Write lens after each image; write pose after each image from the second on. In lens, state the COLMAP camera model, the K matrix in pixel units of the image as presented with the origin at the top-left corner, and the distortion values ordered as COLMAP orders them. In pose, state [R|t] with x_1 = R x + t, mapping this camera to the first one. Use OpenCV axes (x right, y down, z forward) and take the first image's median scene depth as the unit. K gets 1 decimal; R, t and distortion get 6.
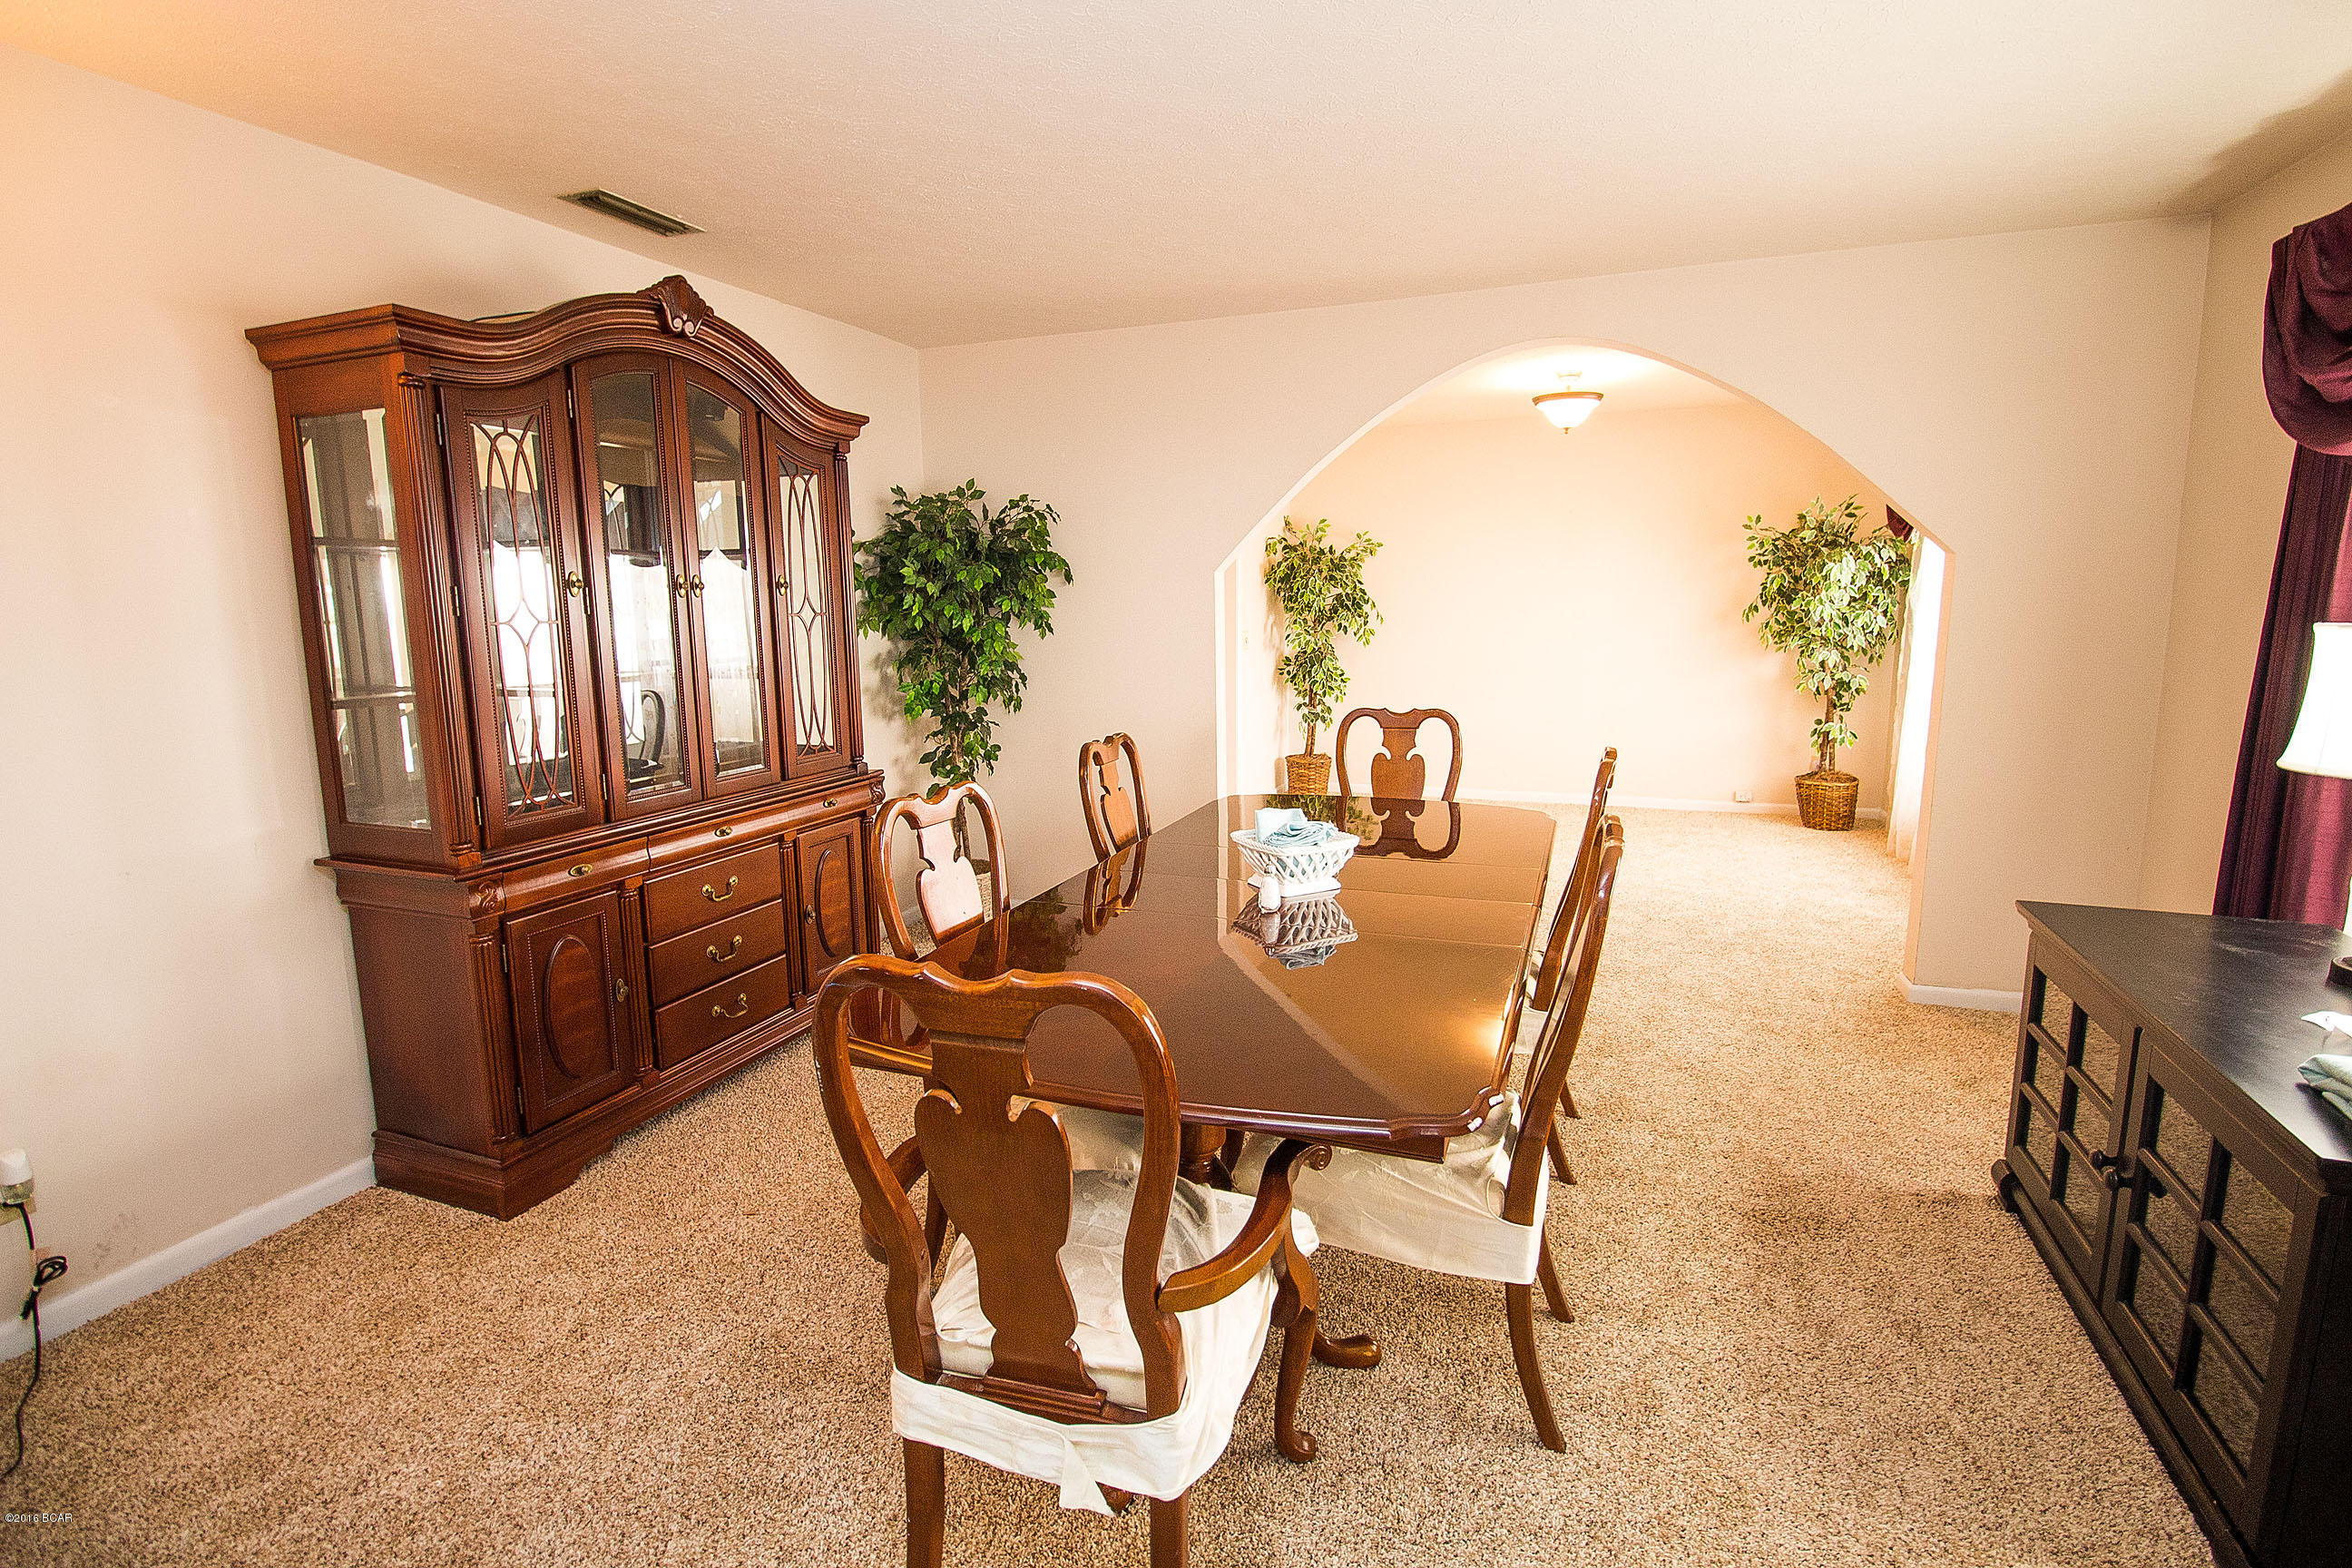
lens RADIAL K [[1129.1, 0, 1166.9], [0, 1129.1, 777.1], [0, 0, 1]] dist [-0.002211, -0.008800]
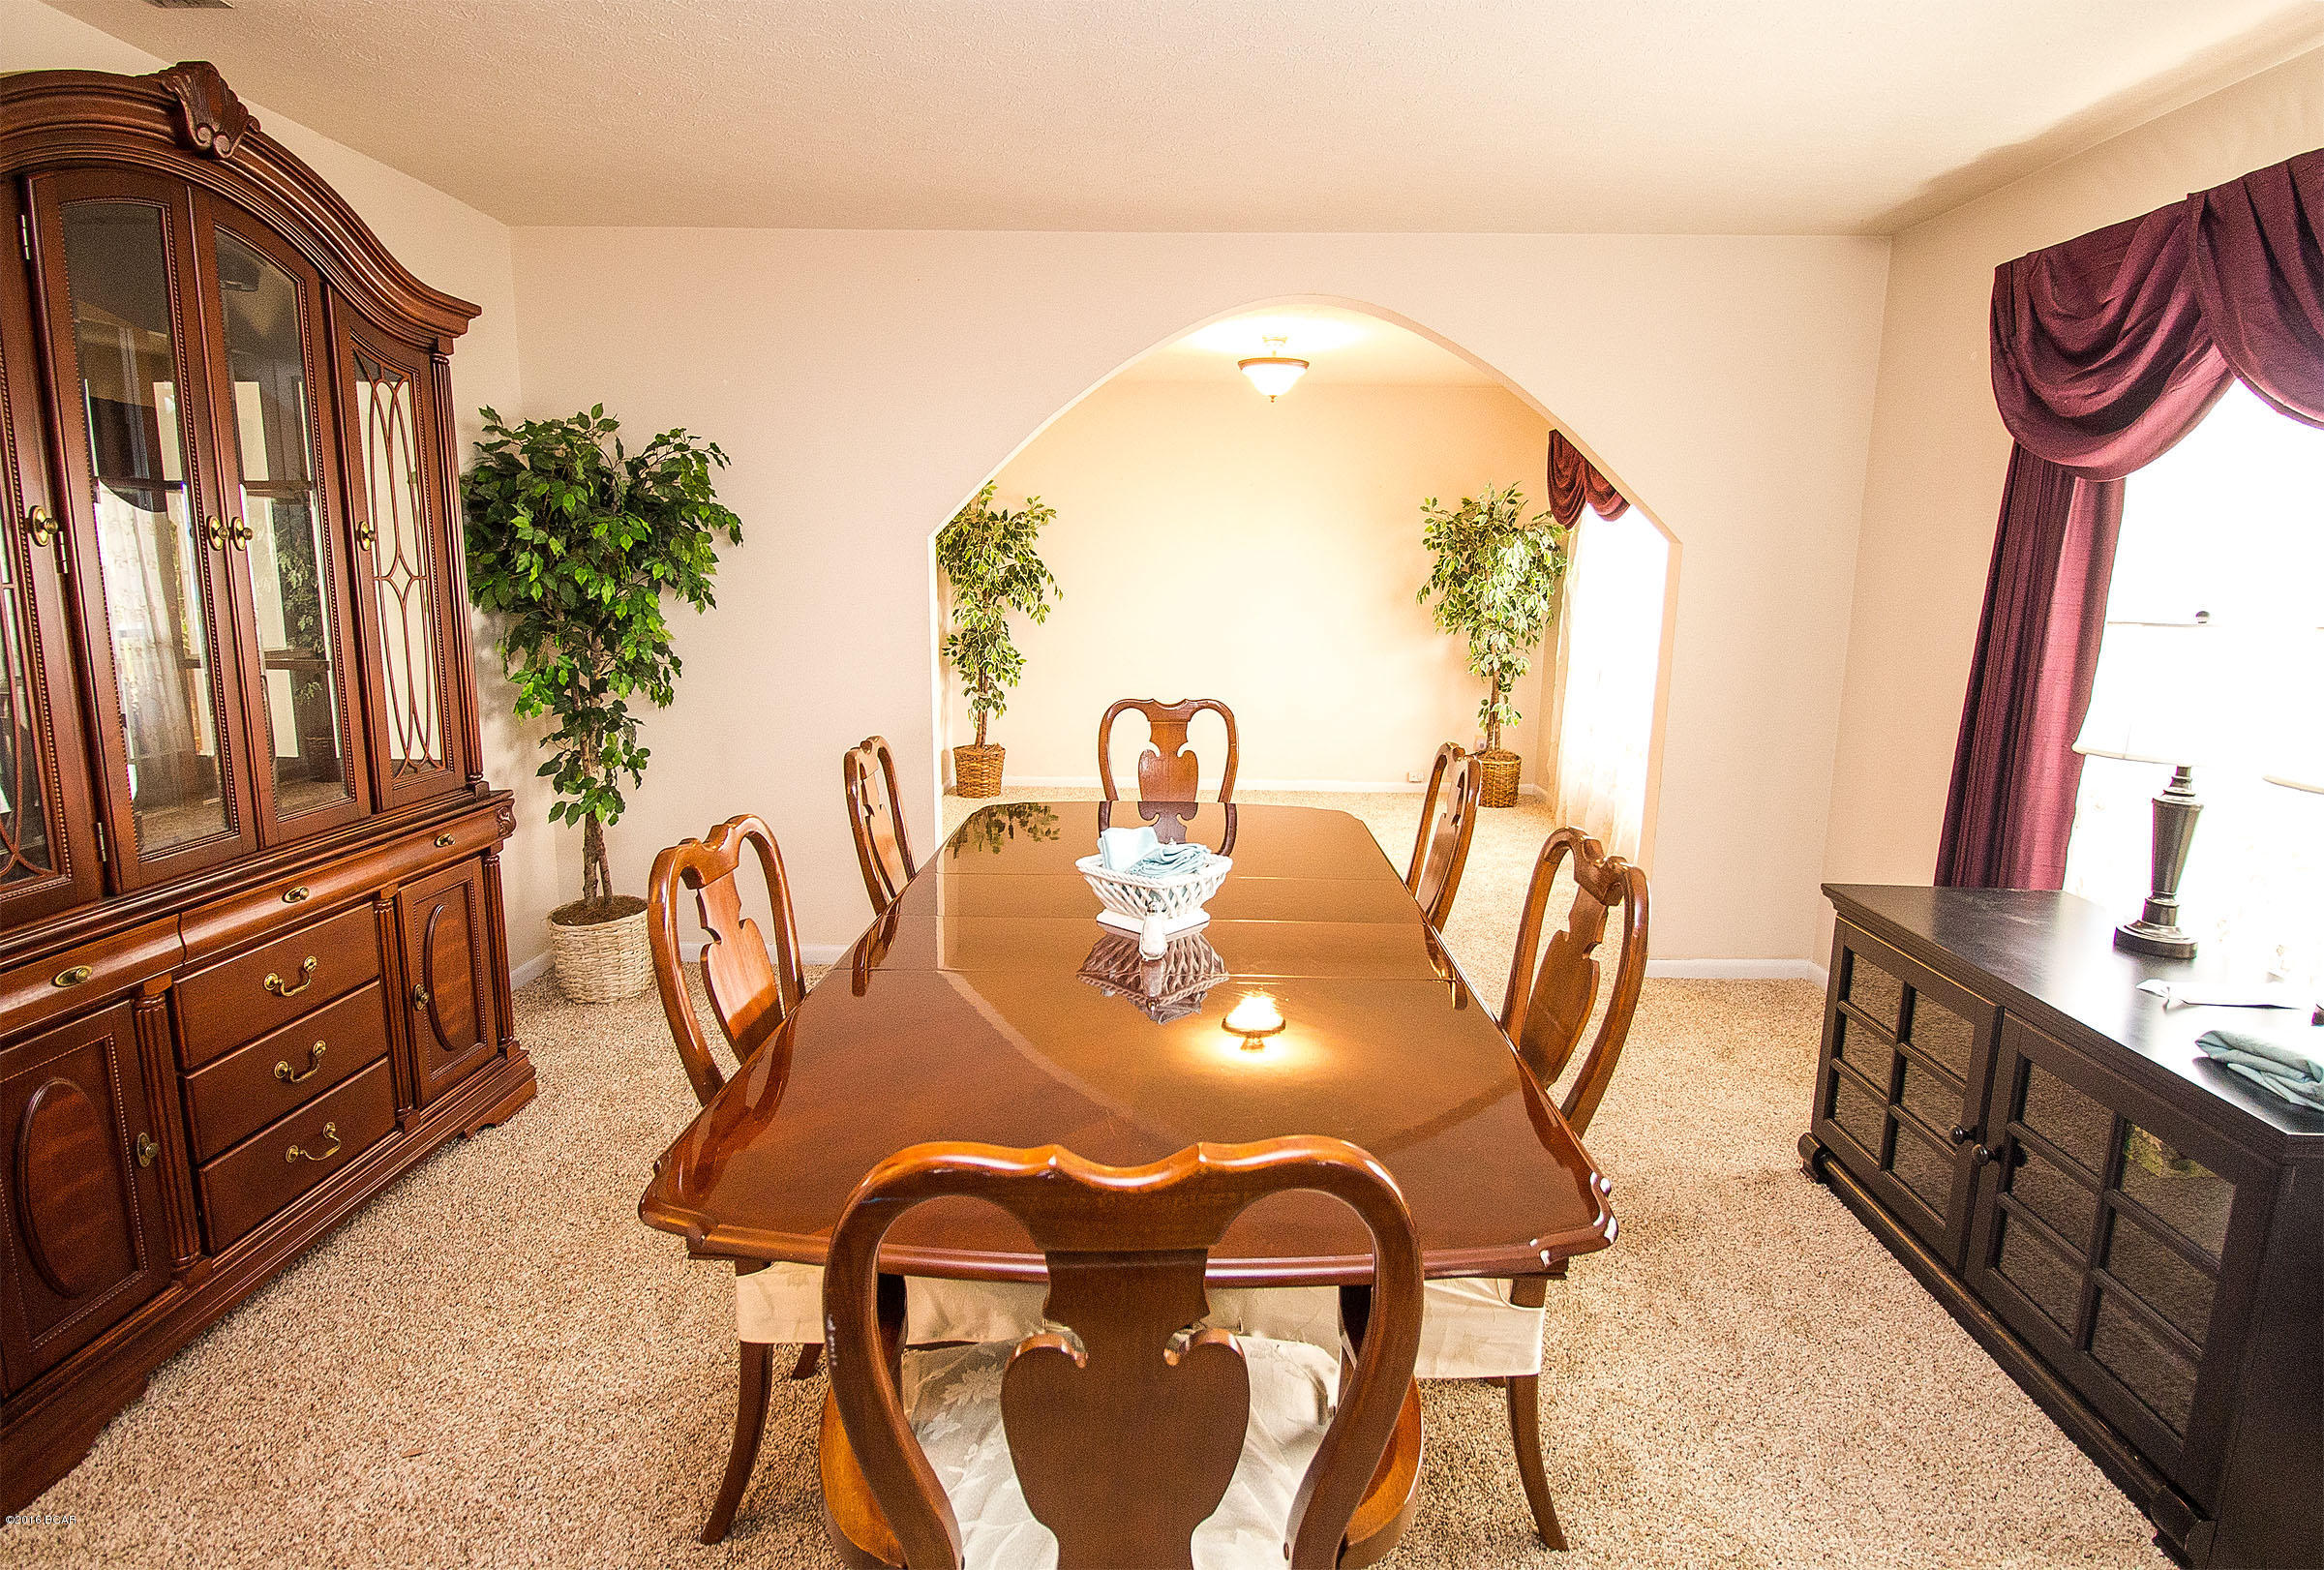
lens RADIAL K [[1213.5, 0, 1187.2], [0, 1213.5, 783.8], [0, 0, 1]] dist [-0.000549, -0.013192]
pose [[0.937398, -0.035914, 0.346403, -0.131477], [0.029461, 0.999281, 0.023877, -0.019552], [-0.347011, -0.012176, 0.937782, 0.119730]]
